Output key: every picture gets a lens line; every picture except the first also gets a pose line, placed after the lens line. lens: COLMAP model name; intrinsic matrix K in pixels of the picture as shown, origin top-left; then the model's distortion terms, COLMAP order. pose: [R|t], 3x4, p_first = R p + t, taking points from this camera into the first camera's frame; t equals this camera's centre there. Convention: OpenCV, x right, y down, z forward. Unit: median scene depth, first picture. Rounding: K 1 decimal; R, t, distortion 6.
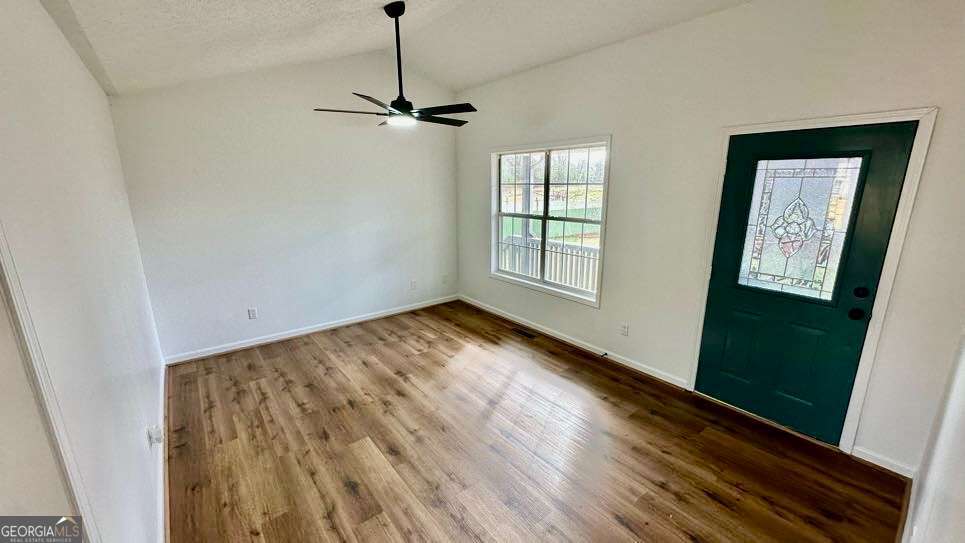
lens RADIAL K [[384.8, 0, 486.2], [0, 384.8, 272.0], [0, 0, 1]] dist [-0.001996, -0.000142]
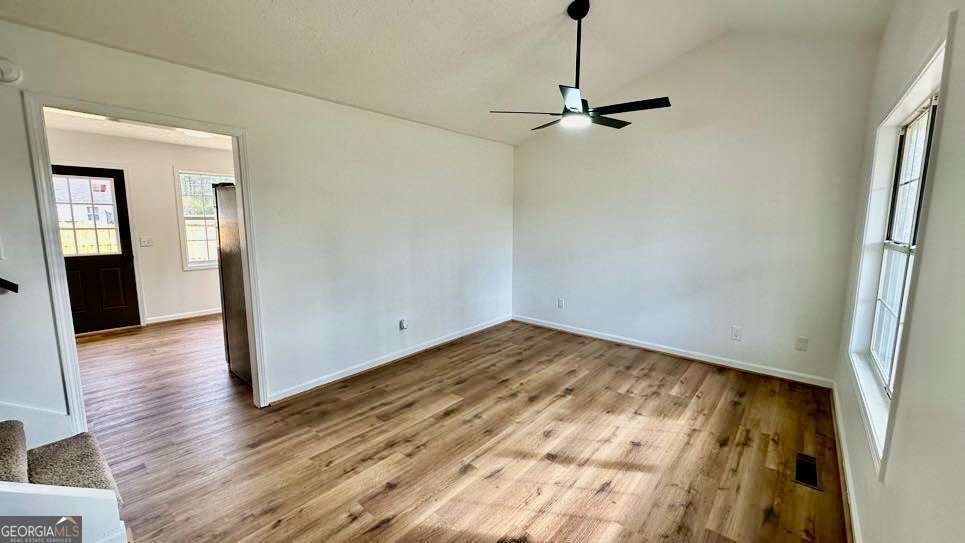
lens RADIAL K [[384.8, 0, 486.2], [0, 384.8, 272.0], [0, 0, 1]] dist [-0.001996, -0.000142]
pose [[0.193844, 0.141908, -0.970714, 0.605159], [-0.229232, 0.968643, 0.095829, -0.061239], [0.953875, 0.203943, 0.220296, 0.539153]]
